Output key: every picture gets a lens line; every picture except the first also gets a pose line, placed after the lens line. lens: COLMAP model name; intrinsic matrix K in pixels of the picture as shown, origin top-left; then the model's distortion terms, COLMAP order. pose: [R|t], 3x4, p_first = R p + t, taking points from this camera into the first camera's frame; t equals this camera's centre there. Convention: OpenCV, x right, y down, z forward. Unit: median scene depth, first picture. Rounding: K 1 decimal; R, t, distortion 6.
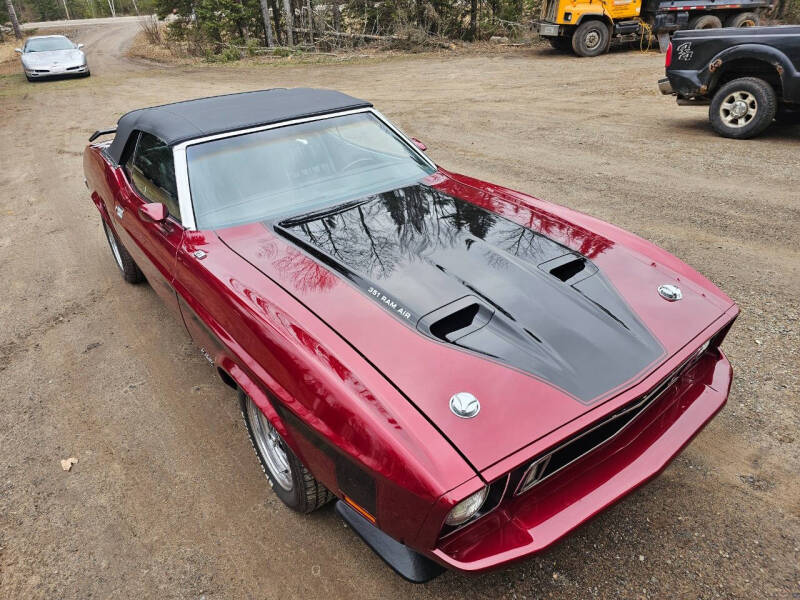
lens RADIAL K [[547.4, 0, 404.3], [0, 547.4, 295.1], [0, 0, 1]] dist [0.061380, -0.058399]
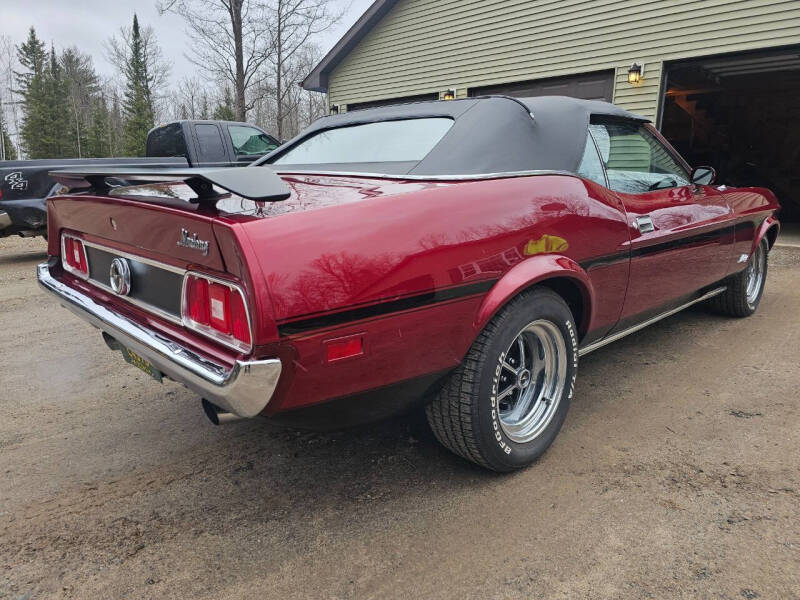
lens RADIAL K [[547.4, 0, 384.5], [0, 547.4, 303.7], [0, 0, 1]] dist [0.061380, -0.058399]
pose [[-0.145456, -0.155576, 0.977056, -0.519636], [0.477767, 0.853734, 0.207066, -0.164053], [-0.866361, 0.496924, -0.049851, 0.620429]]
